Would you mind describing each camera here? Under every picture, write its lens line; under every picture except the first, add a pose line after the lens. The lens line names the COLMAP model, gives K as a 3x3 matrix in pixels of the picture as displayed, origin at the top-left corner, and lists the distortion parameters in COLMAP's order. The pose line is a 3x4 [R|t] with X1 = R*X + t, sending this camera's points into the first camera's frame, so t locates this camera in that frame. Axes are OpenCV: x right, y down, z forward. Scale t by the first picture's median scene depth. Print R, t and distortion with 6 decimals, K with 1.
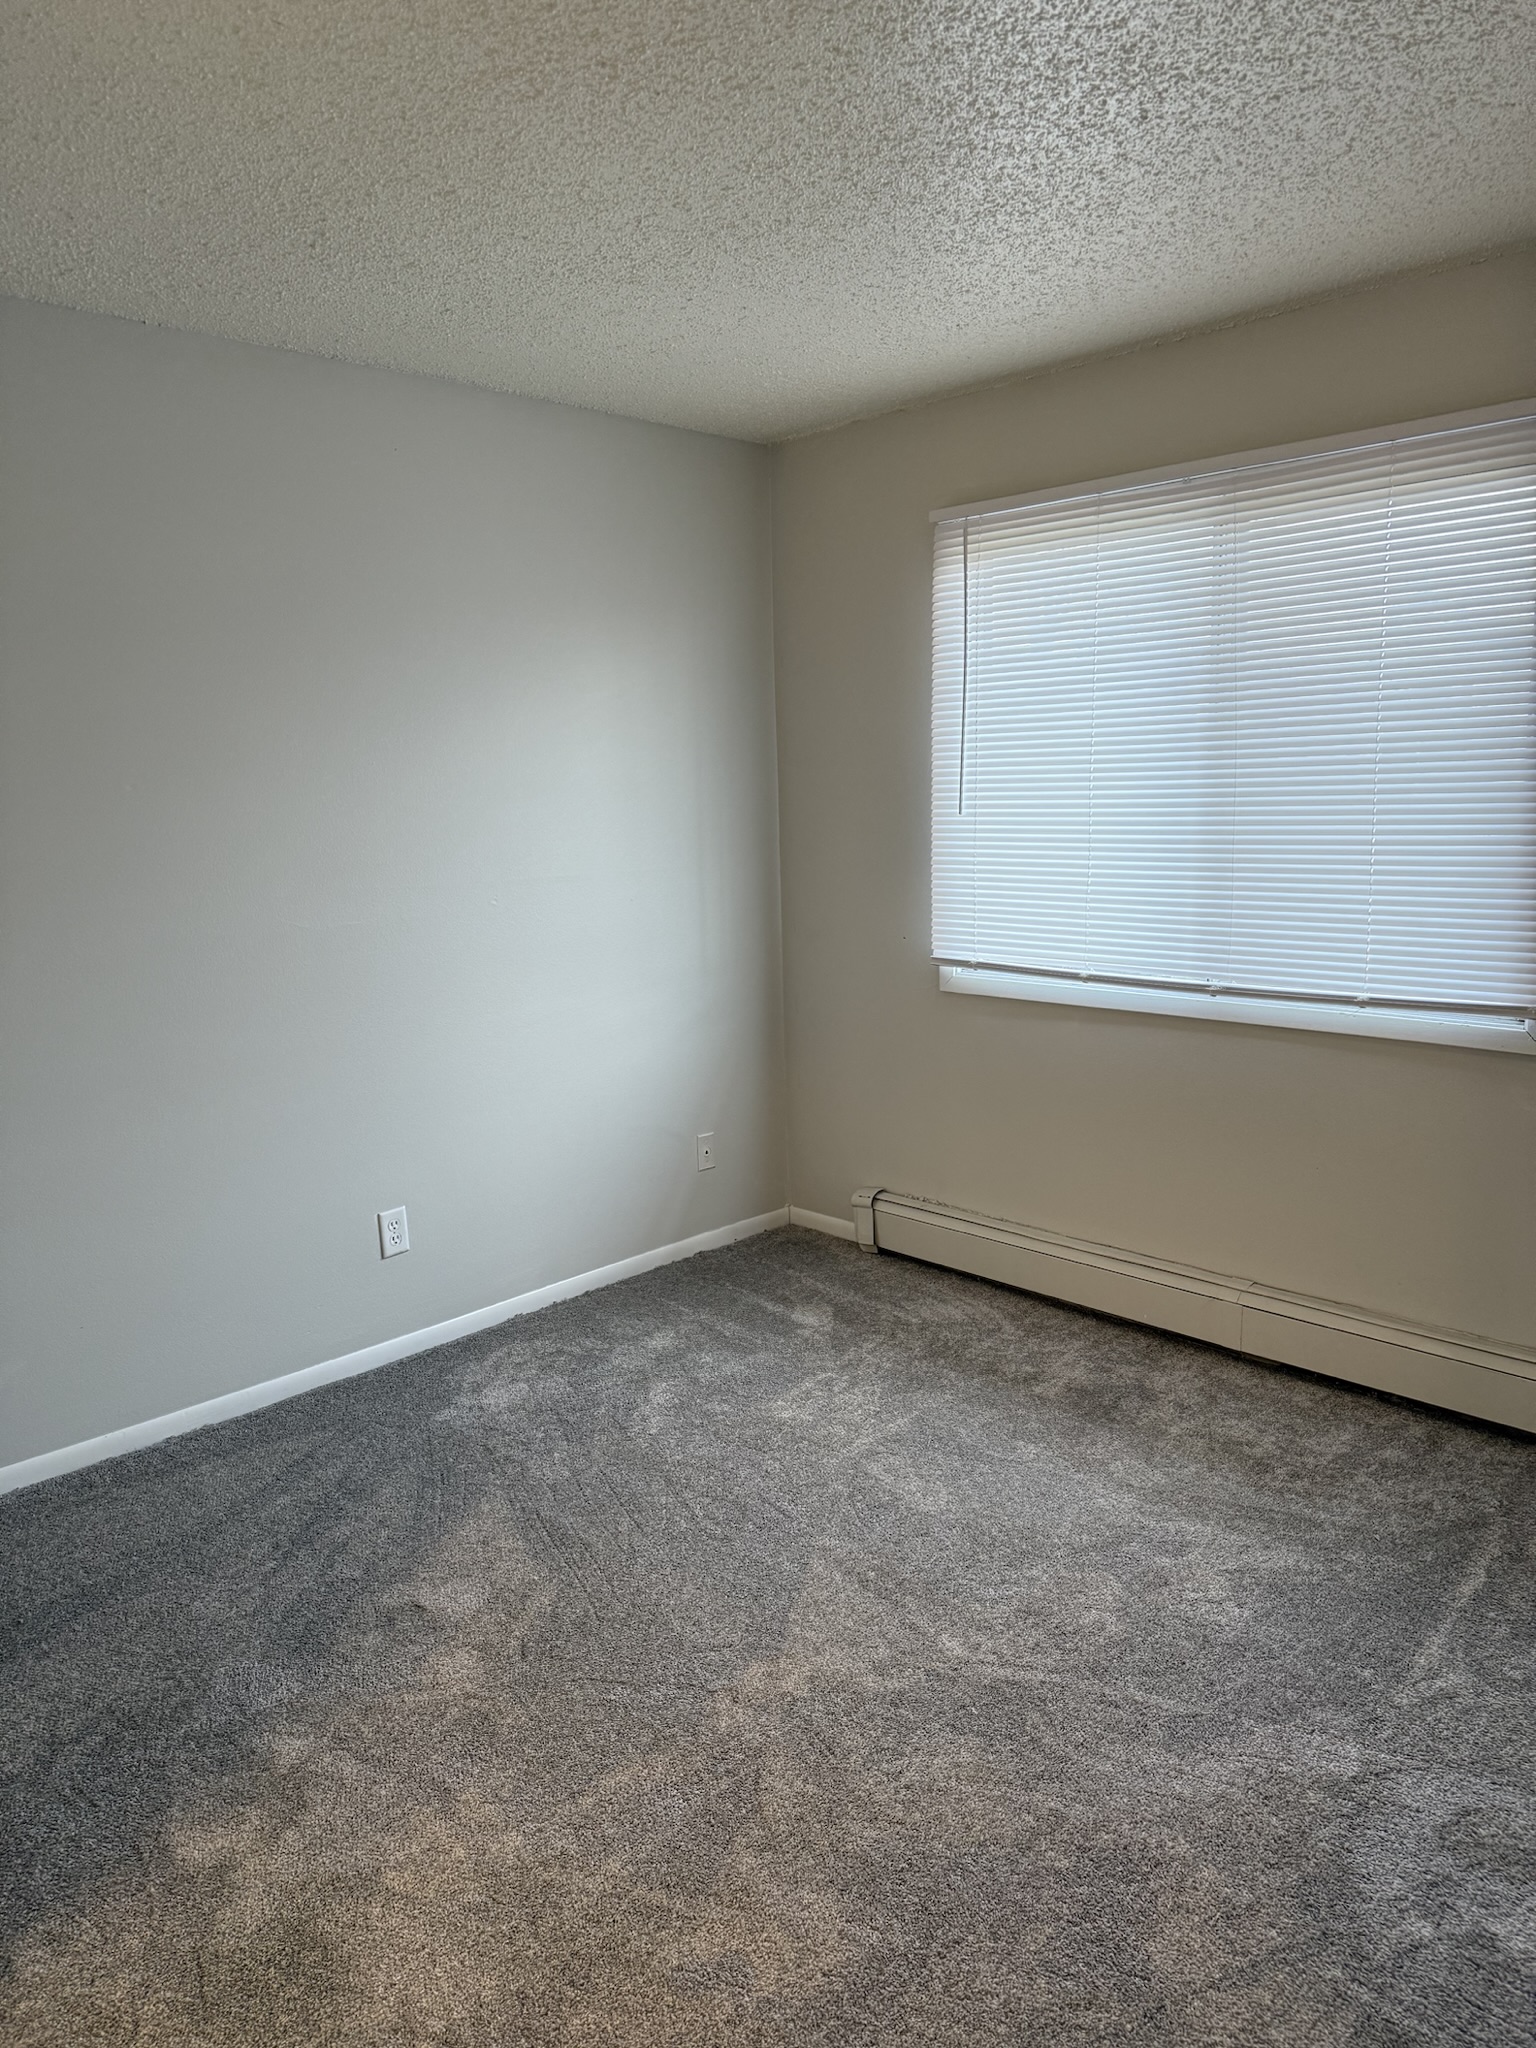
lens RADIAL K [[1431.0, 0, 734.5], [0, 1431.0, 1031.2], [0, 0, 1]] dist [0.033353, -0.044118]
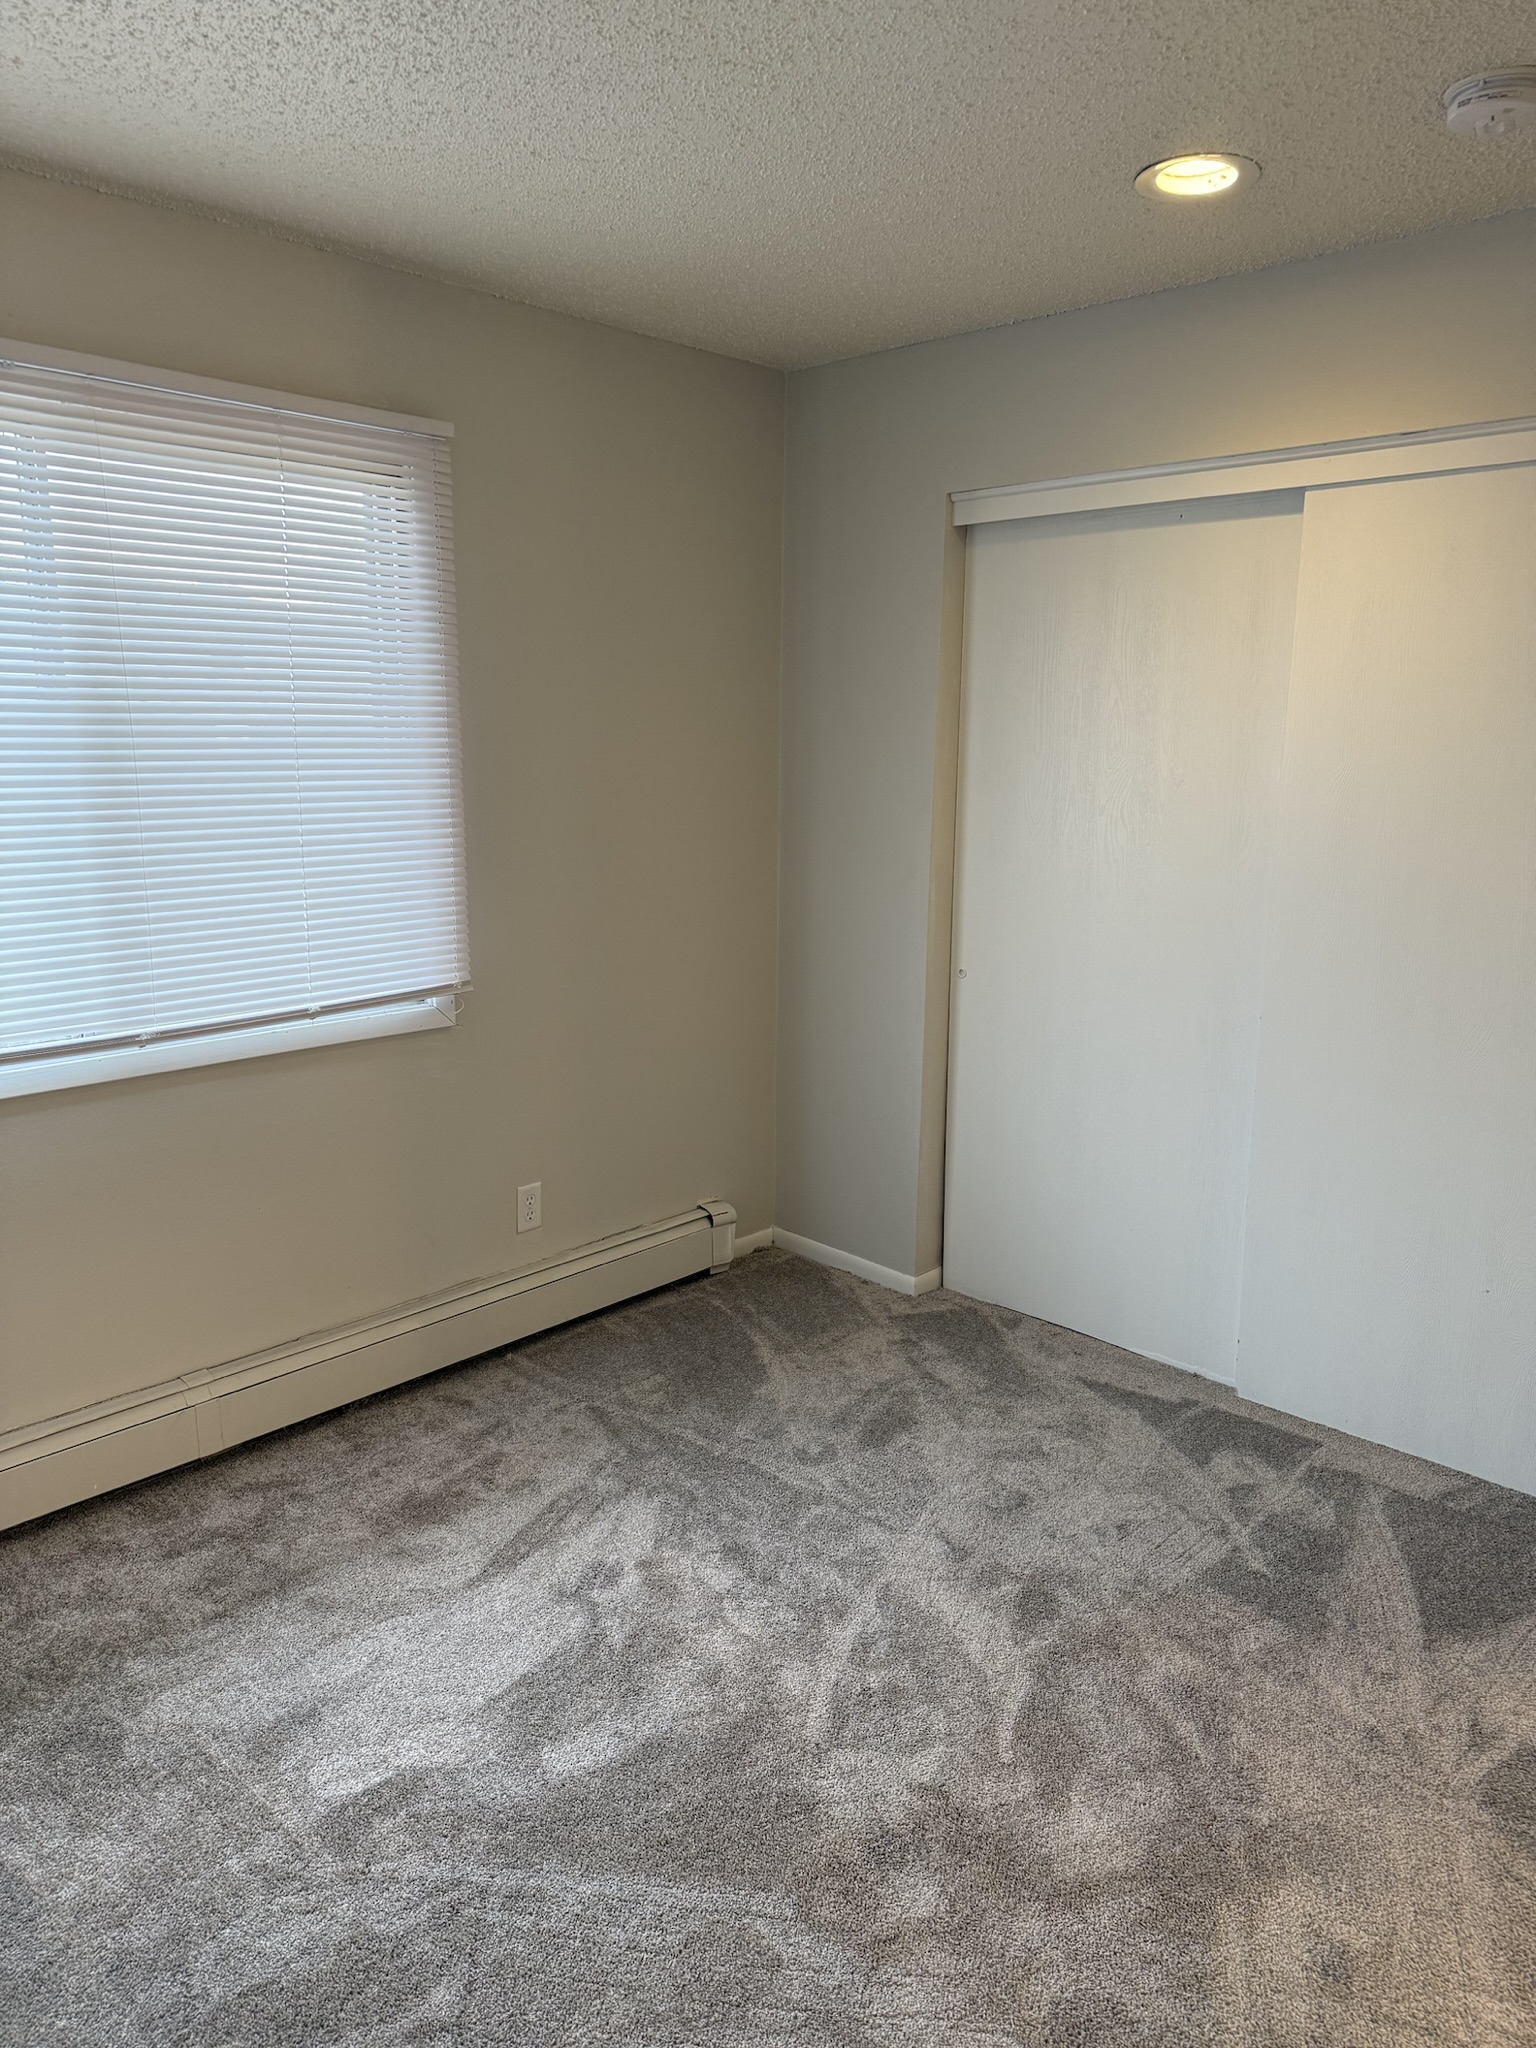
lens RADIAL K [[1431.0, 0, 734.5], [0, 1431.0, 1031.2], [0, 0, 1]] dist [0.033353, -0.044118]
pose [[-0.037602, -0.173131, 0.984181, -0.497926], [0.174155, 0.968670, 0.177056, -0.126073], [-0.984000, 0.178058, -0.006272, 0.730796]]
